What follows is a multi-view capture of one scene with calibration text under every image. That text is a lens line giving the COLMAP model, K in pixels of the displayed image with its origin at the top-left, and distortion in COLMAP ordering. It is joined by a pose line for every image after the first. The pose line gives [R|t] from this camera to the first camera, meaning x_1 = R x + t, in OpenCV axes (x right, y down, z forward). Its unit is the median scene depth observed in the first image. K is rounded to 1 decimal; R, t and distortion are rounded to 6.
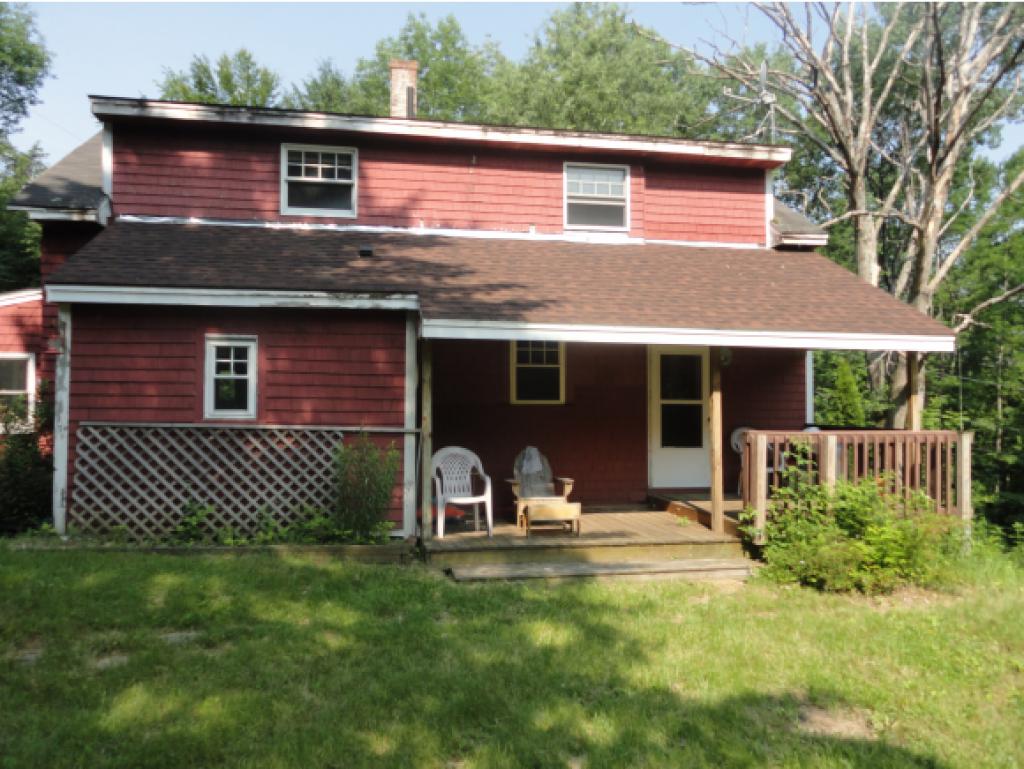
lens RADIAL K [[709.5, 0, 512.0], [0, 709.5, 384.5], [0, 0, 1]] dist [0.008188, 0.001392]
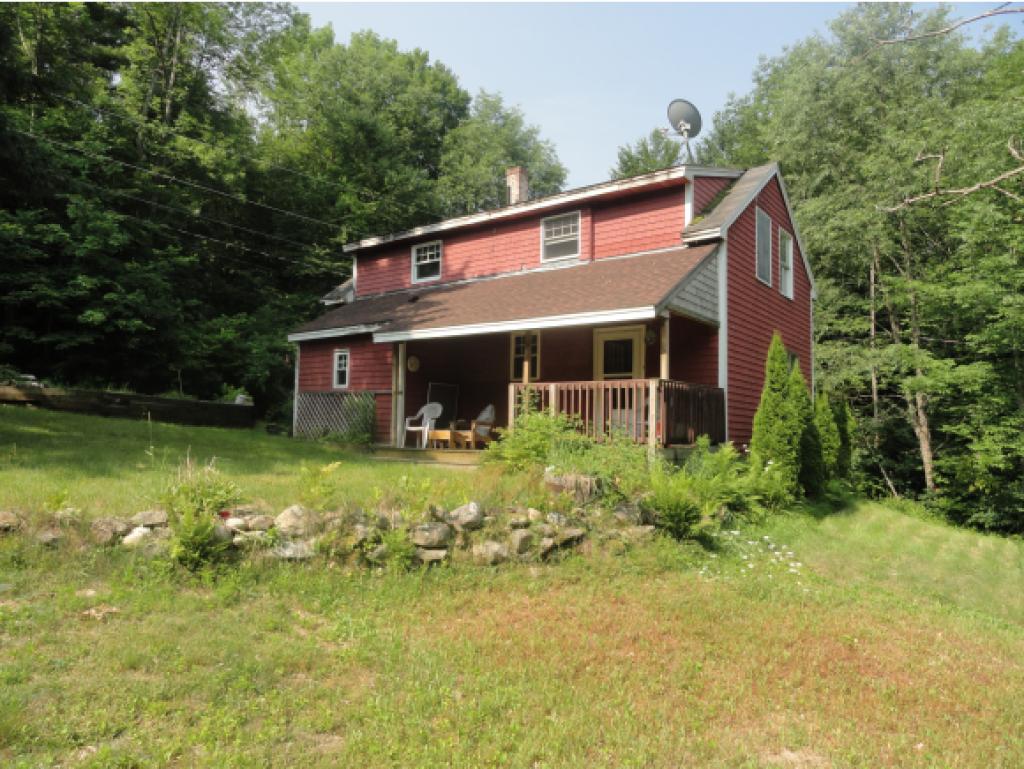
lens RADIAL K [[709.5, 0, 512.0], [0, 709.5, 384.5], [0, 0, 1]] dist [0.008188, 0.001392]
pose [[0.688283, -0.048677, -0.723808, 1.161007], [0.015522, 0.998506, -0.052391, 0.120277], [0.725276, 0.024825, 0.688010, -0.074195]]
